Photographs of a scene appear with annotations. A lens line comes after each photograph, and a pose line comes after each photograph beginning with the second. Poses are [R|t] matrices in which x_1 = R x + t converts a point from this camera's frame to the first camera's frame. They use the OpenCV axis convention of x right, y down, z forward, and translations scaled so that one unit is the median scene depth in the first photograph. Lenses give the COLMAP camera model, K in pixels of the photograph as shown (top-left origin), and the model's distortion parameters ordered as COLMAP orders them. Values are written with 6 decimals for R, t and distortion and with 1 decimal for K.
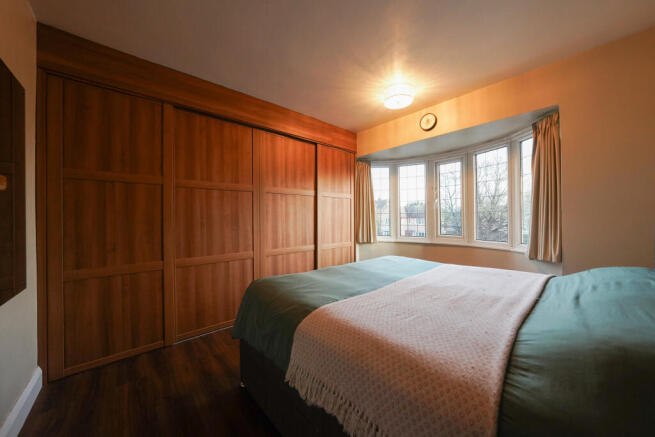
lens RADIAL K [[229.1, 0, 328.8], [0, 229.1, 218.0], [0, 0, 1]] dist [-0.022627, 0.002289]
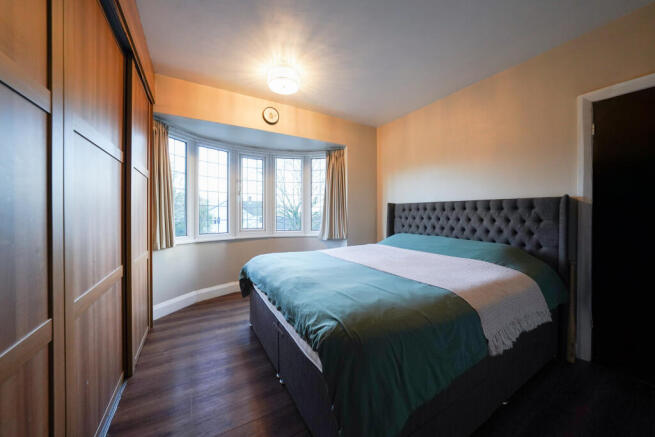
lens RADIAL K [[229.1, 0, 326.8], [0, 229.1, 216.6], [0, 0, 1]] dist [-0.022627, 0.002289]
pose [[0.206013, -0.010260, 0.978495, -0.486521], [-0.003996, 0.999928, 0.011326, 0.008378], [-0.978541, -0.006244, 0.205957, 0.540540]]
